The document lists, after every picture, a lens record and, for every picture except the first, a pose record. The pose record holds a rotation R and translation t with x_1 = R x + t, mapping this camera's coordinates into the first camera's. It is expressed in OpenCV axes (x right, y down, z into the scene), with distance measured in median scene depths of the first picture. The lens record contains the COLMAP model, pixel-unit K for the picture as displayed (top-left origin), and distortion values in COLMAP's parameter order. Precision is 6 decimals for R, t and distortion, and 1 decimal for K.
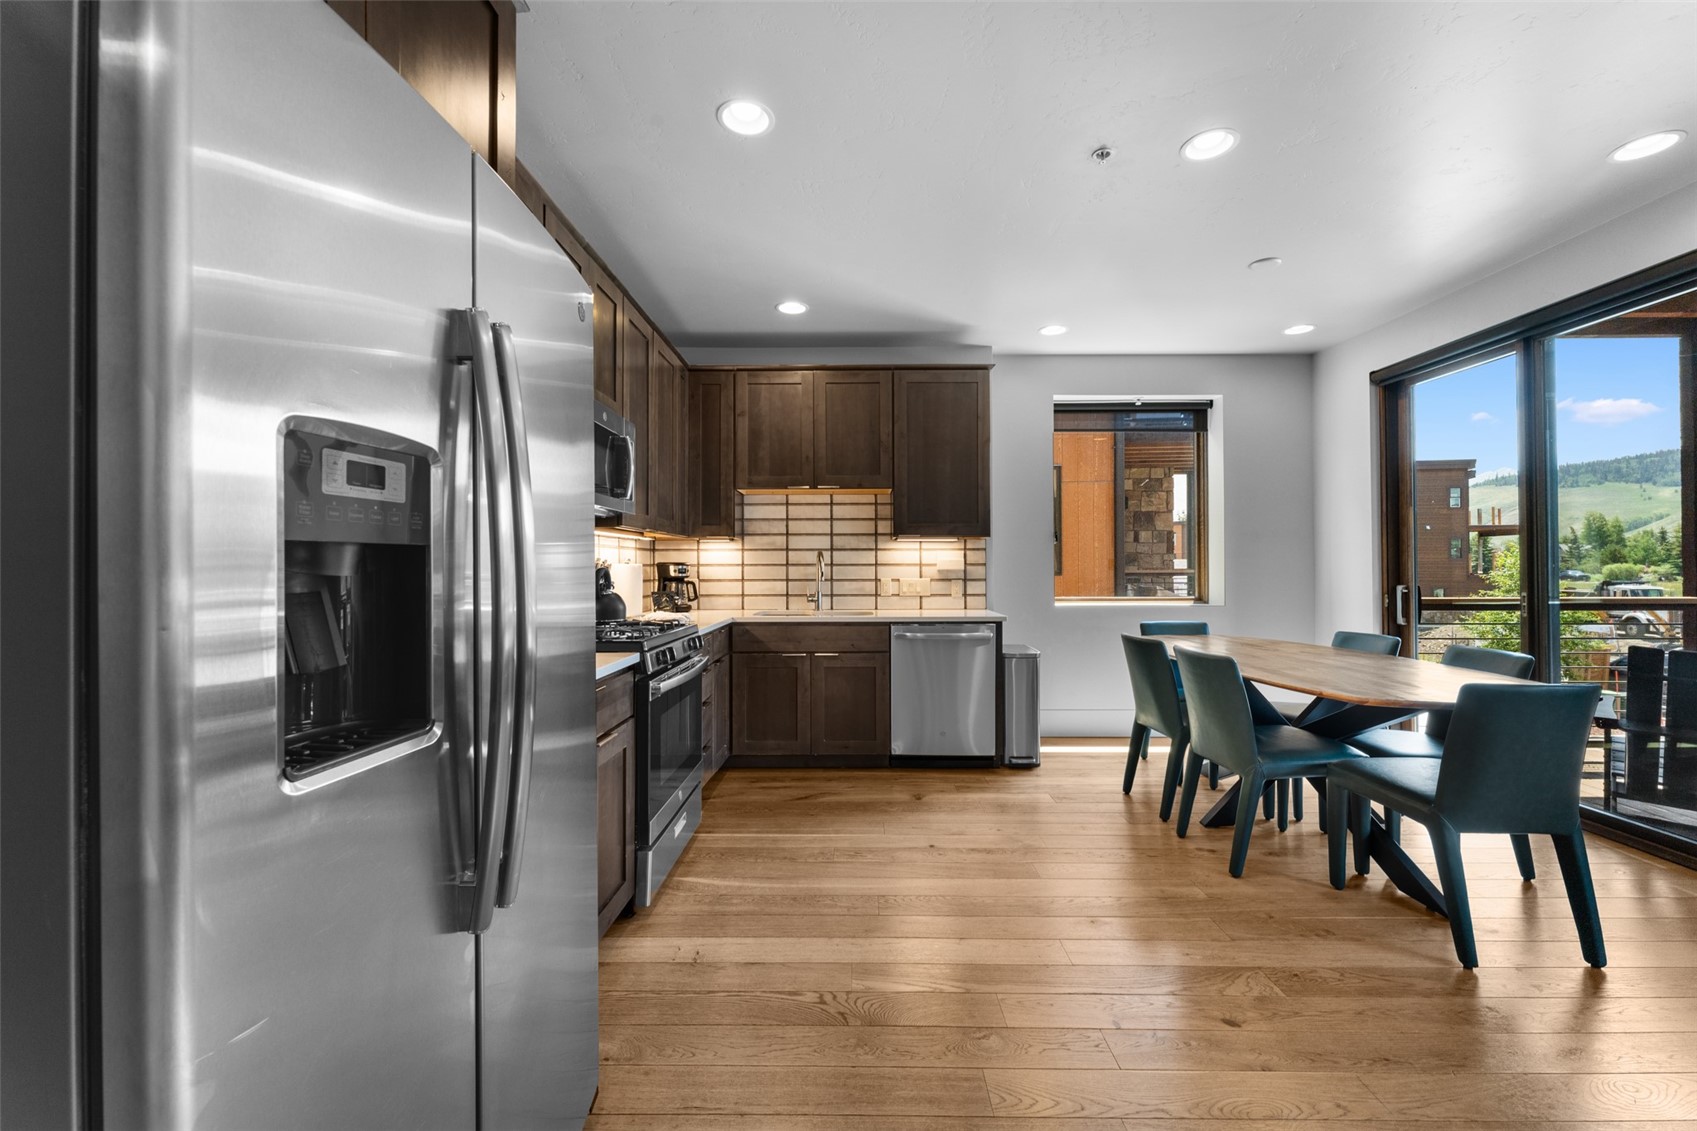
lens RADIAL K [[681.9, 0, 854.0], [0, 681.9, 558.3], [0, 0, 1]] dist [0.002647, -0.000717]
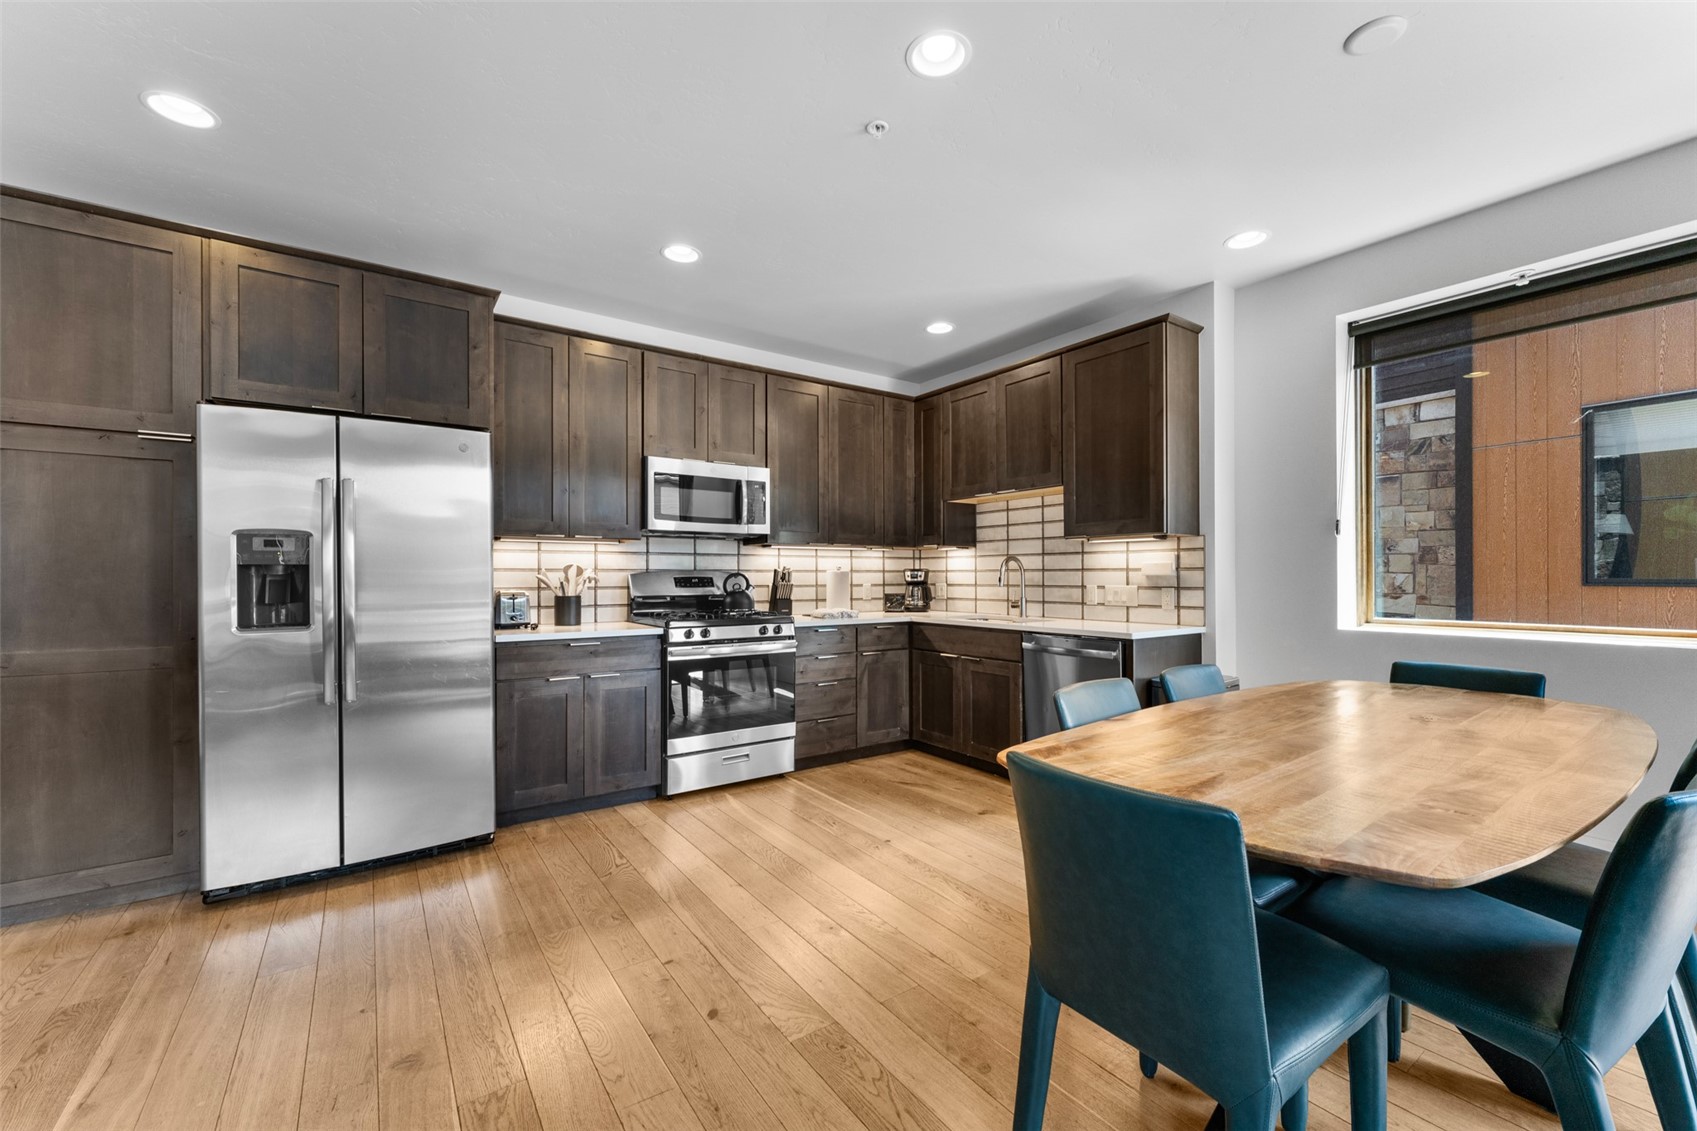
lens RADIAL K [[681.9, 0, 849.2], [0, 681.9, 573.5], [0, 0, 1]] dist [0.002647, -0.000717]
pose [[0.578356, -0.001302, -0.815783, 0.633431], [0.011089, 0.999919, 0.006266, 0.005703], [0.815709, -0.012670, 0.578324, 0.245181]]
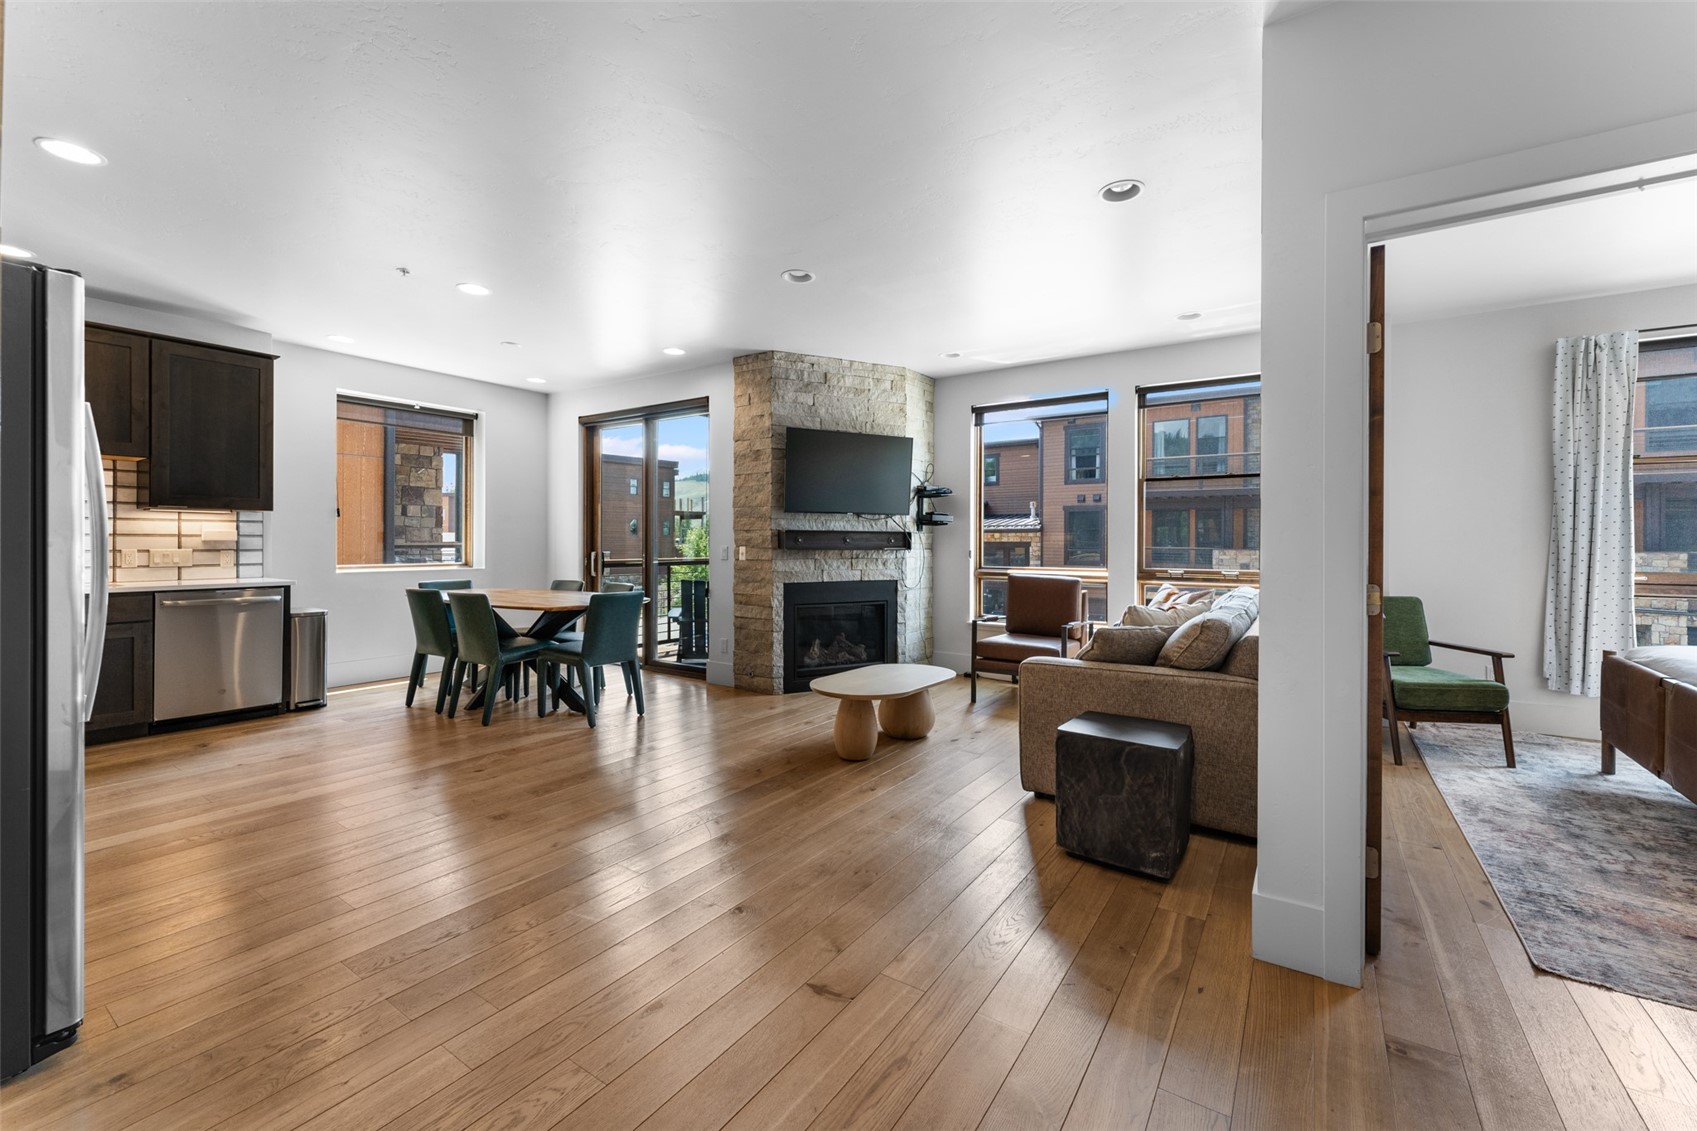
lens RADIAL K [[681.9, 0, 850.7], [0, 681.9, 541.4], [0, 0, 1]] dist [0.002647, -0.000717]
pose [[0.555999, 0.005343, 0.831166, -0.201094], [-0.016779, 0.999848, 0.004797, -0.003200], [-0.831013, -0.016613, 0.556004, -0.399585]]
